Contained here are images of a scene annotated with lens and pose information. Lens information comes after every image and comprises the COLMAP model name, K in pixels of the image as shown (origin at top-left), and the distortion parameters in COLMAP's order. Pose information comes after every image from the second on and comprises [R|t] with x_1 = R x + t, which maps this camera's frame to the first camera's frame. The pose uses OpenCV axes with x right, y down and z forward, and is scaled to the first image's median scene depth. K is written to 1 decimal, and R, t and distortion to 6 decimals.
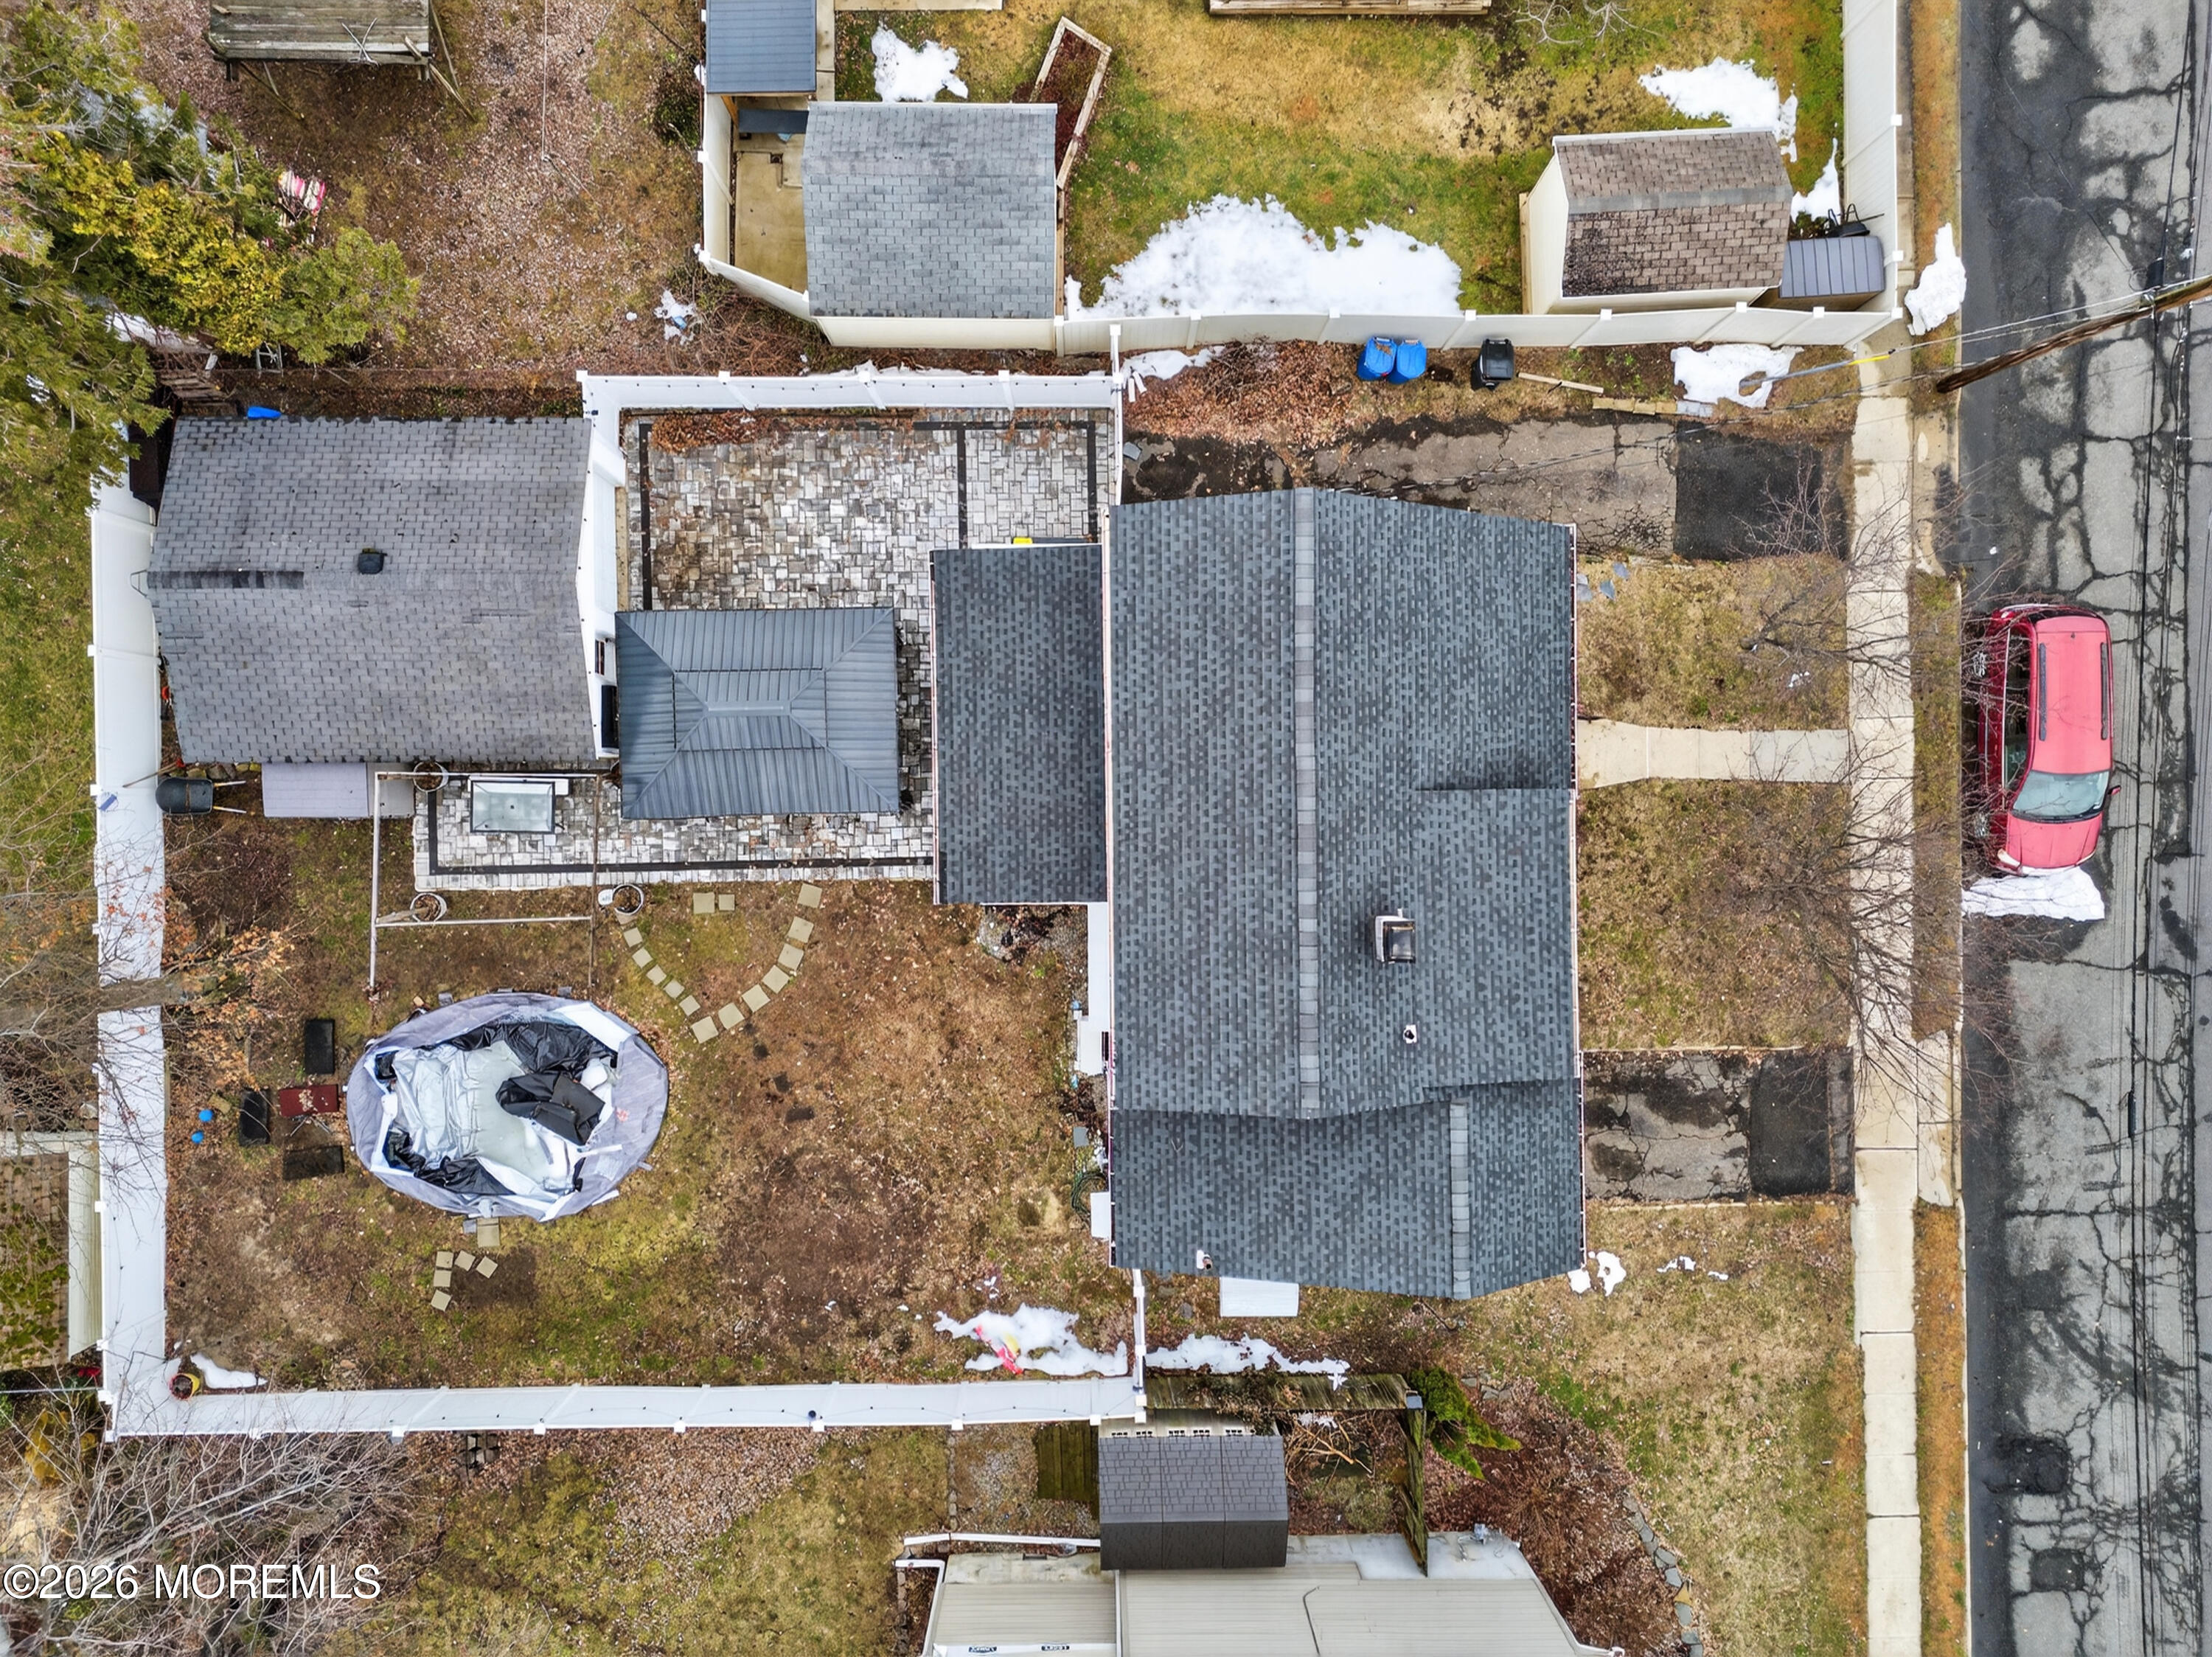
lens RADIAL K [[1794.3, 0, 1106.0], [0, 1794.3, 828.5], [0, 0, 1]] dist [0.038082, -0.004341]
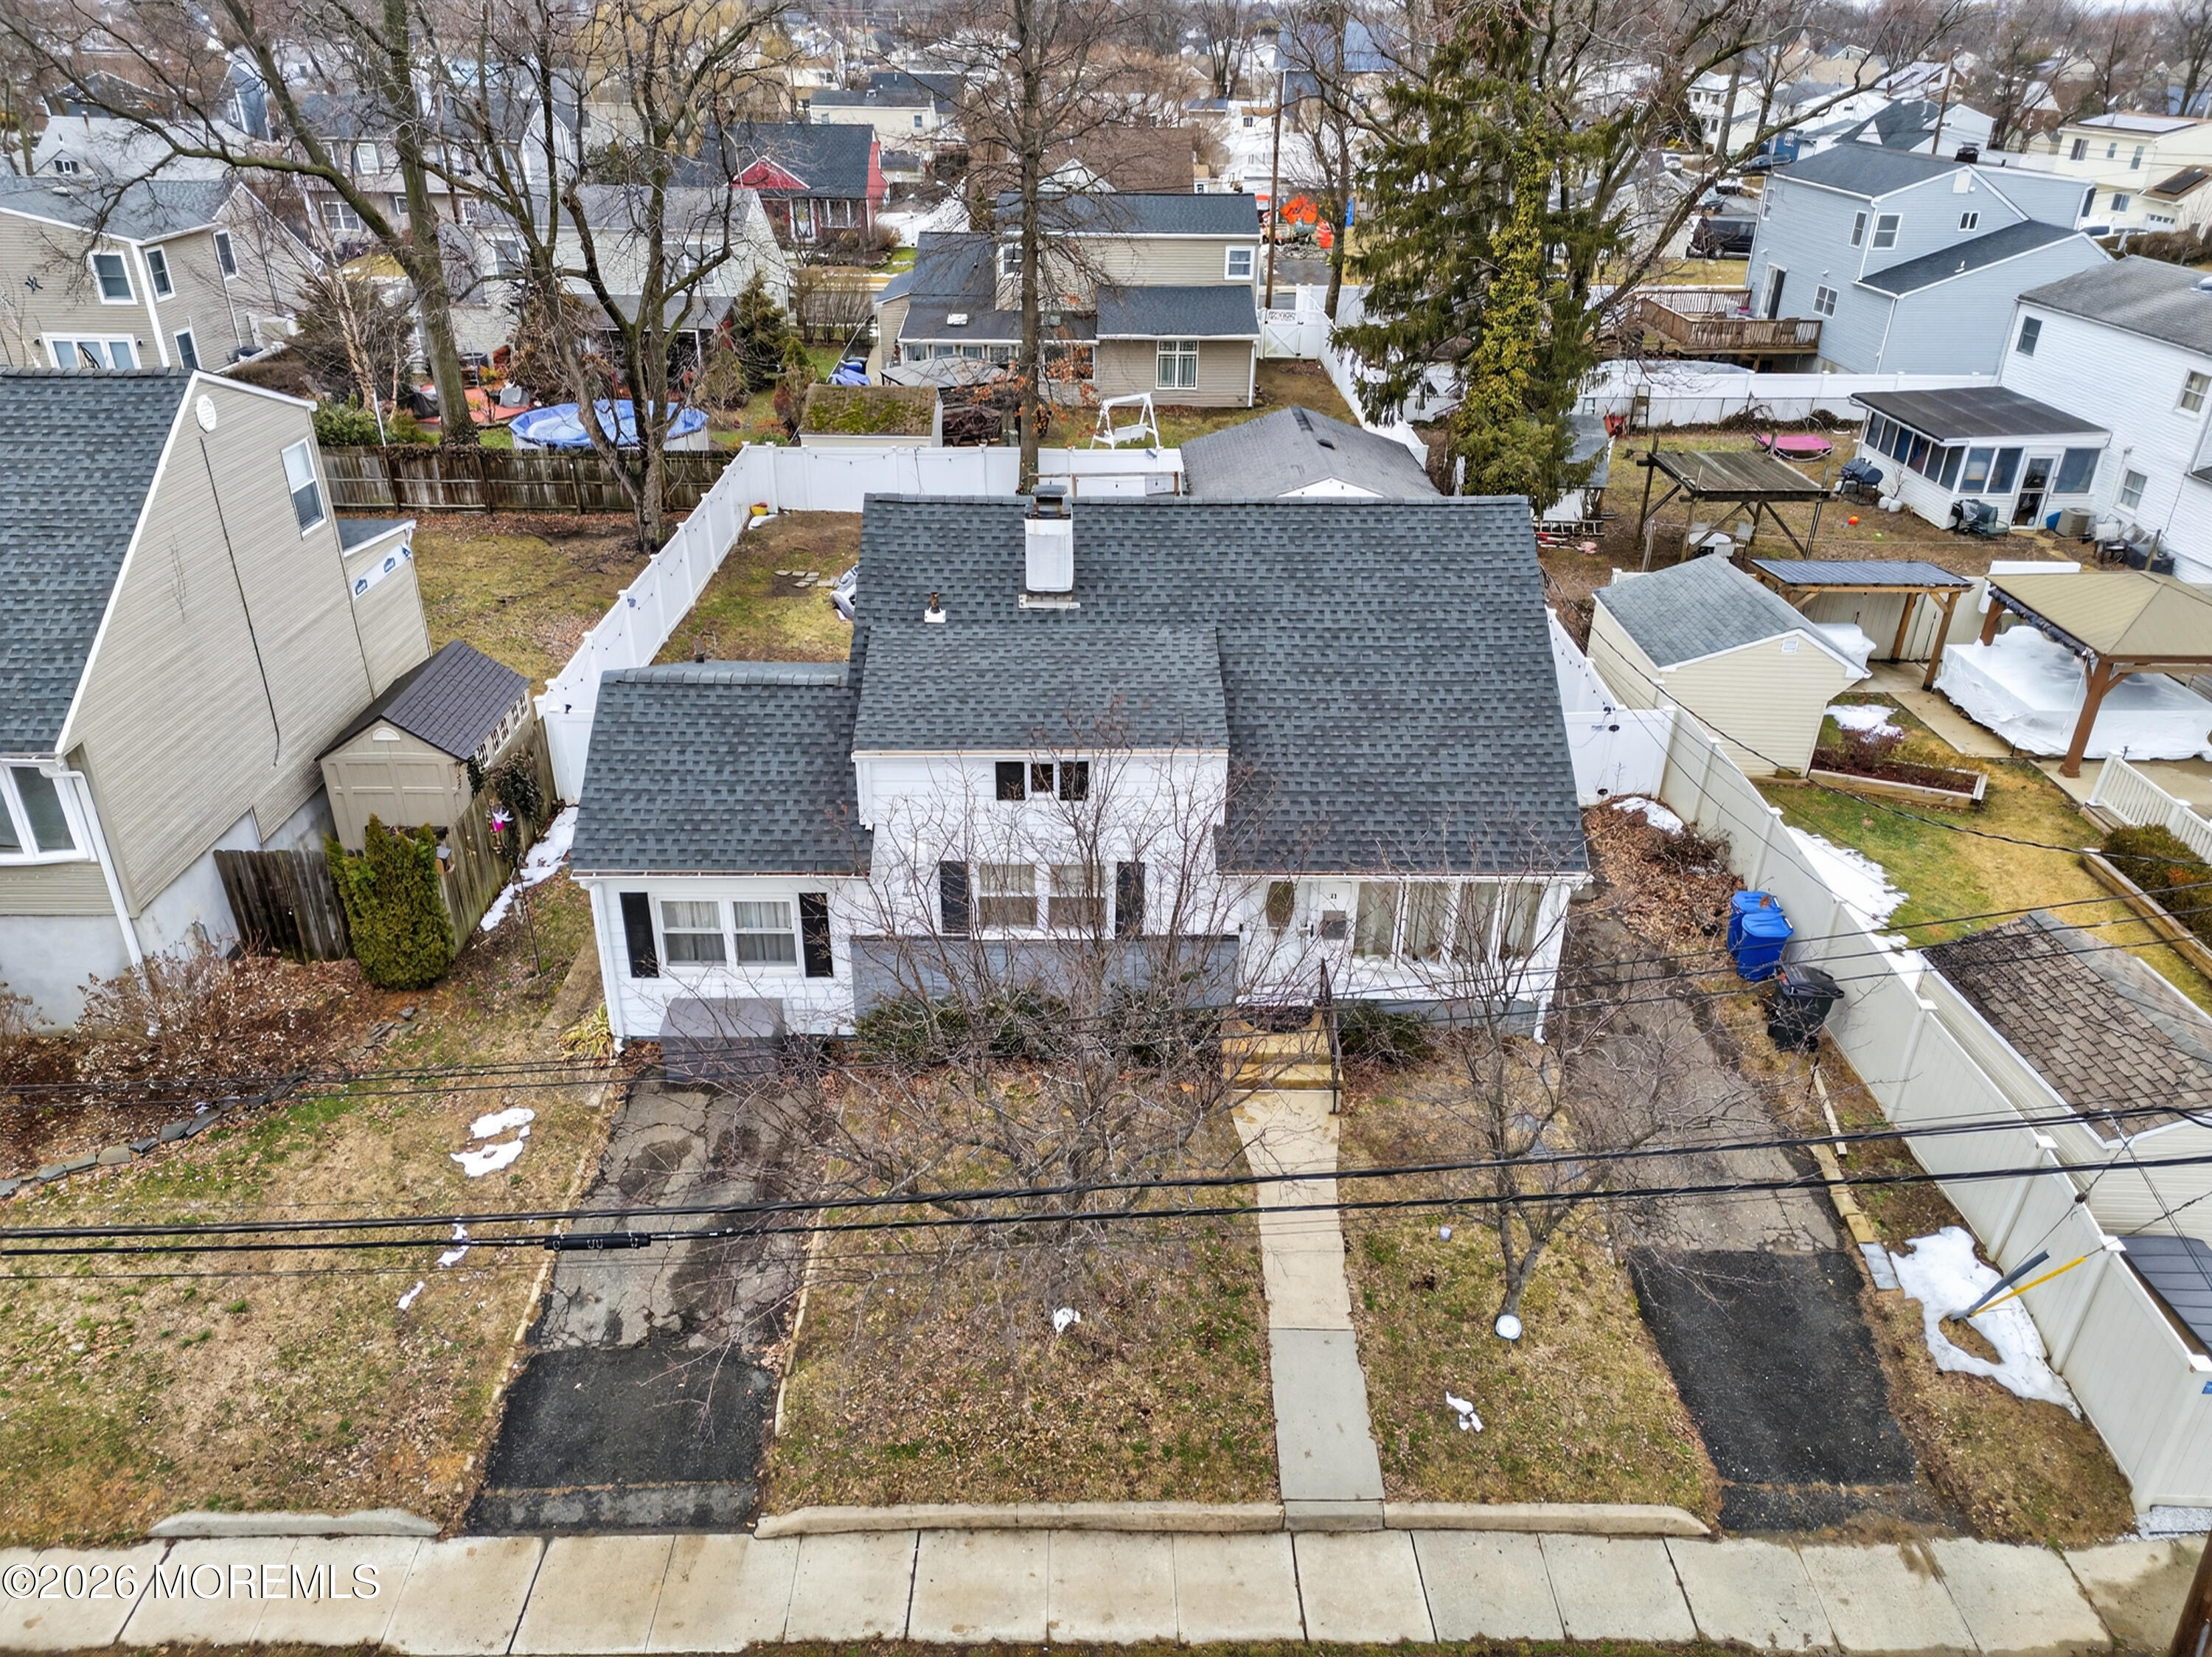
lens RADIAL K [[1571.8, 0, 1119.1], [0, 1571.8, 791.9], [0, 0, 1]] dist [0.020024, -0.006096]
pose [[0.006644, 0.437817, -0.899039, 0.724770], [-0.999950, -0.003812, -0.009246, 0.025306], [-0.007475, 0.899056, 0.437770, 0.629195]]
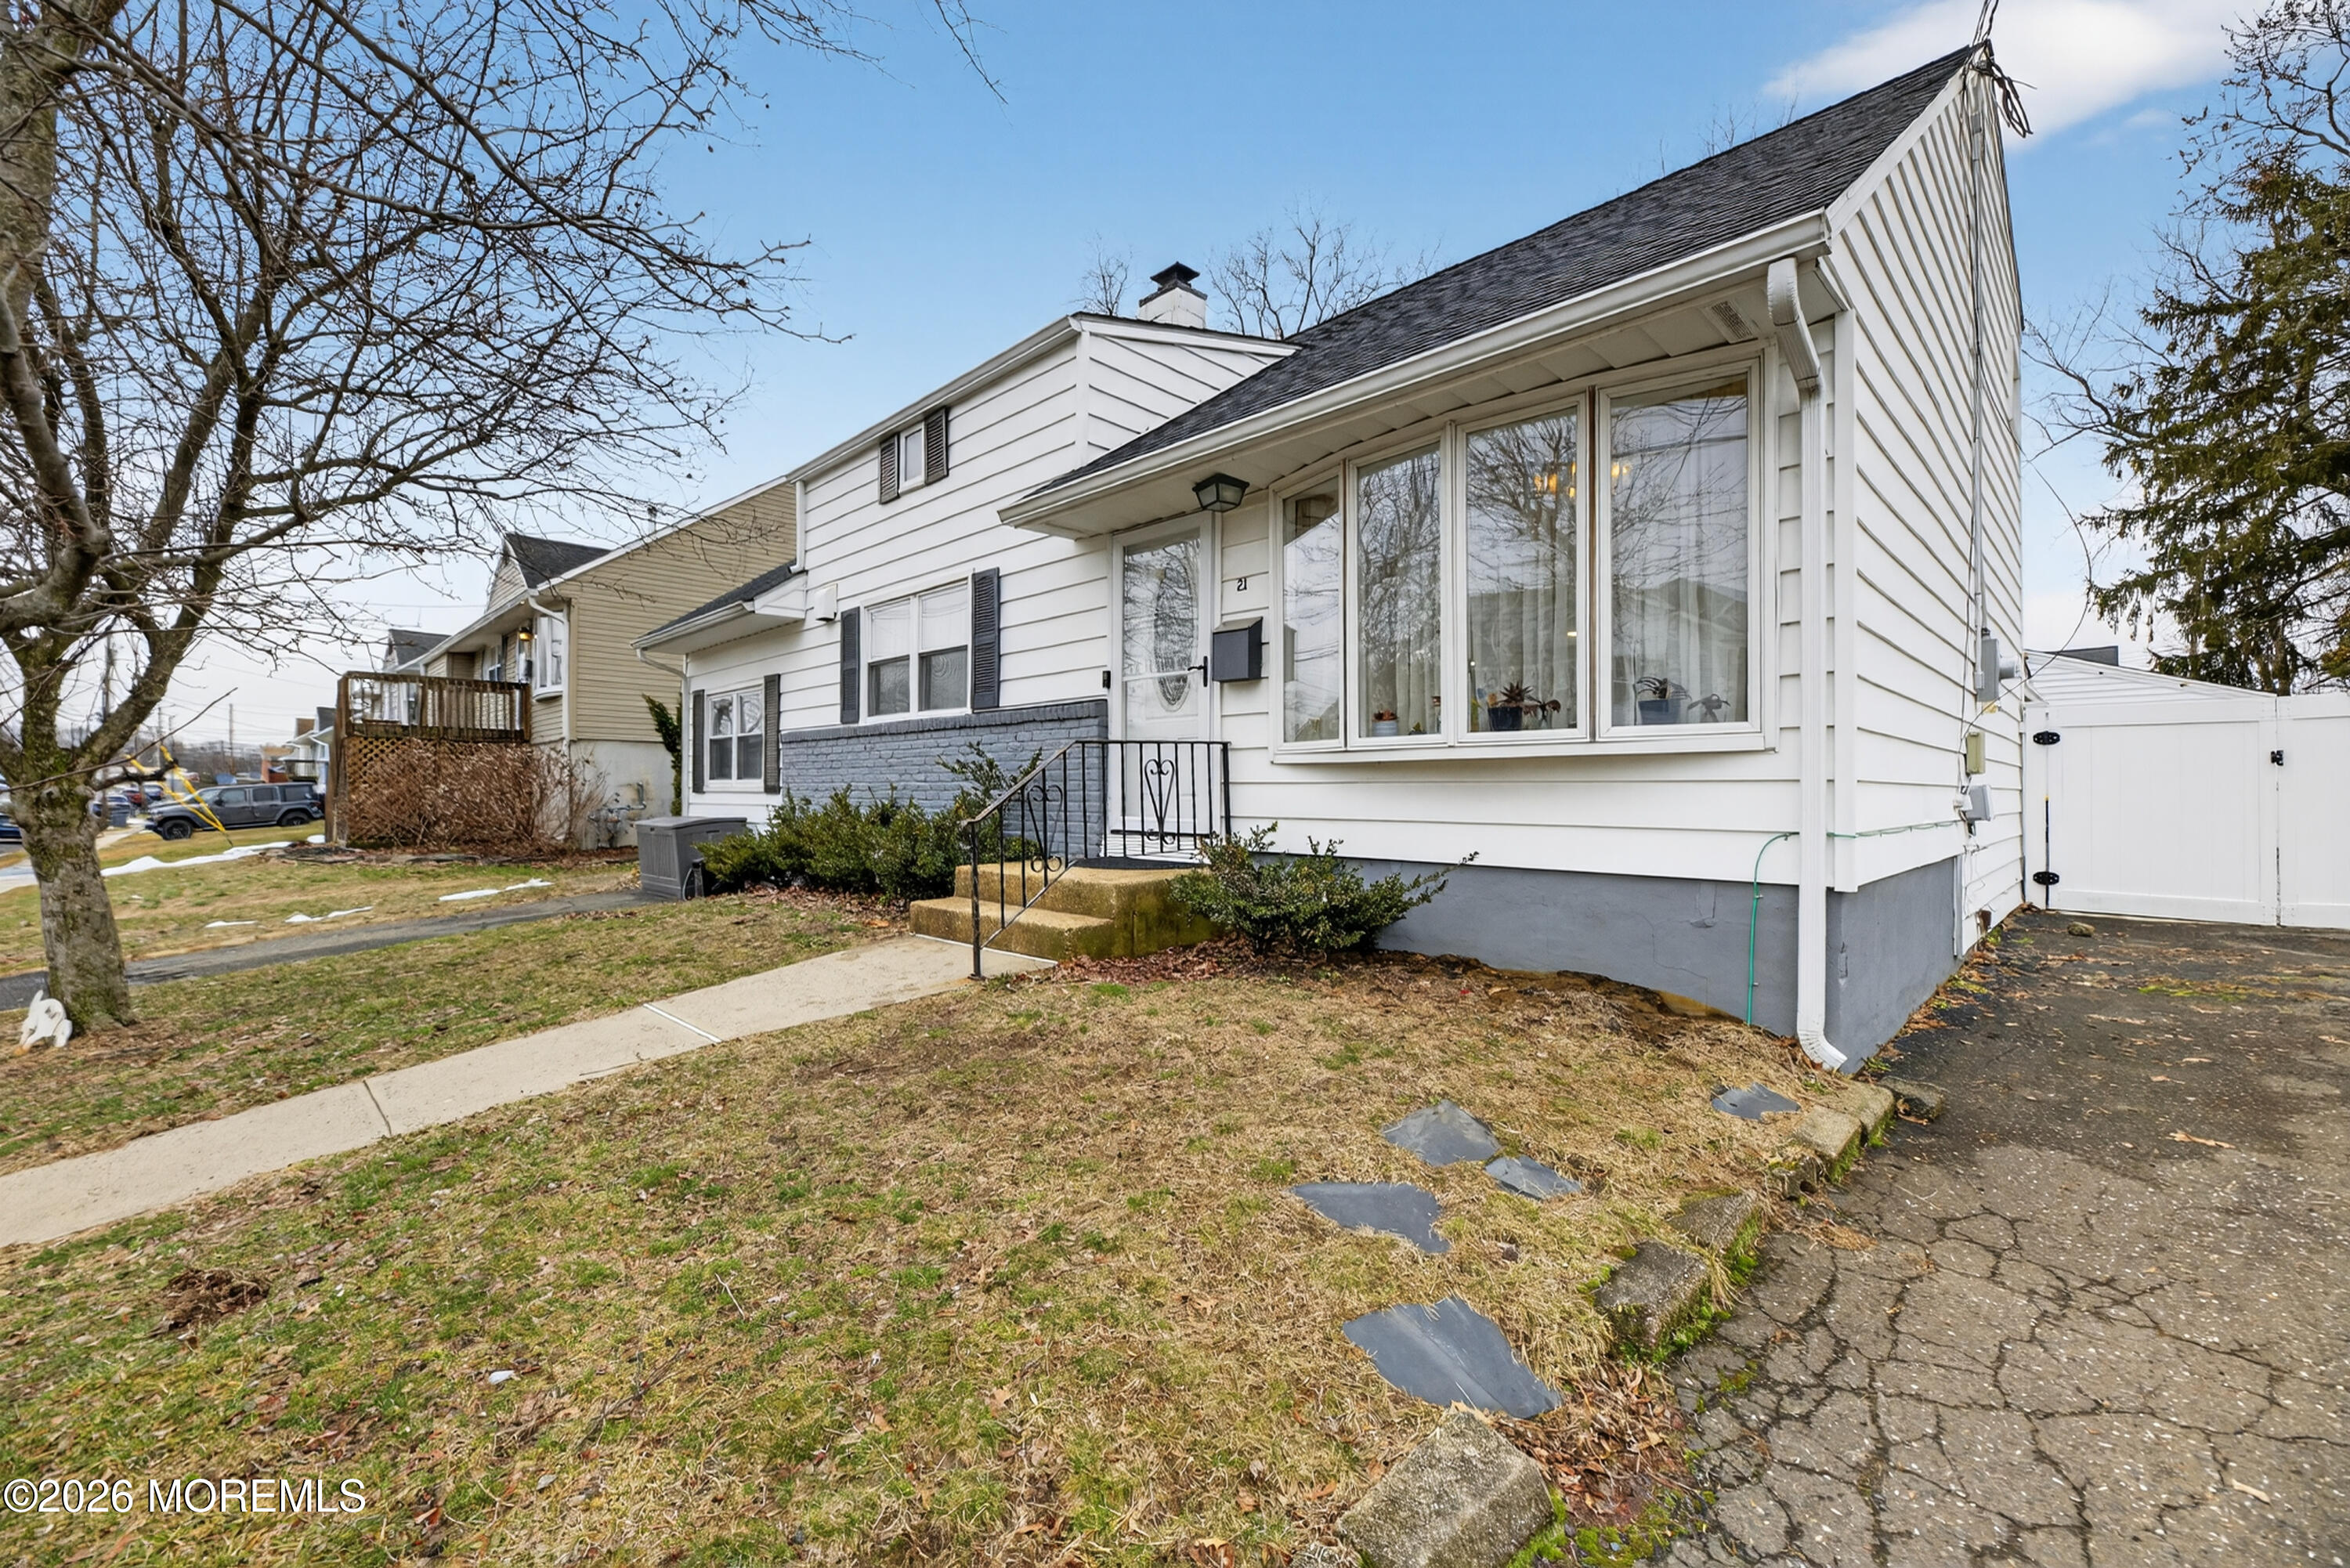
lens RADIAL K [[978.2, 0, 1183.4], [0, 978.2, 793.7], [0, 0, 1]] dist [0.000389, 0.000279]
pose [[-0.712381, -0.009940, -0.701722, 0.330645], [-0.701780, 0.004242, 0.712381, -0.175288], [-0.004104, 0.999942, -0.009998, 0.964224]]
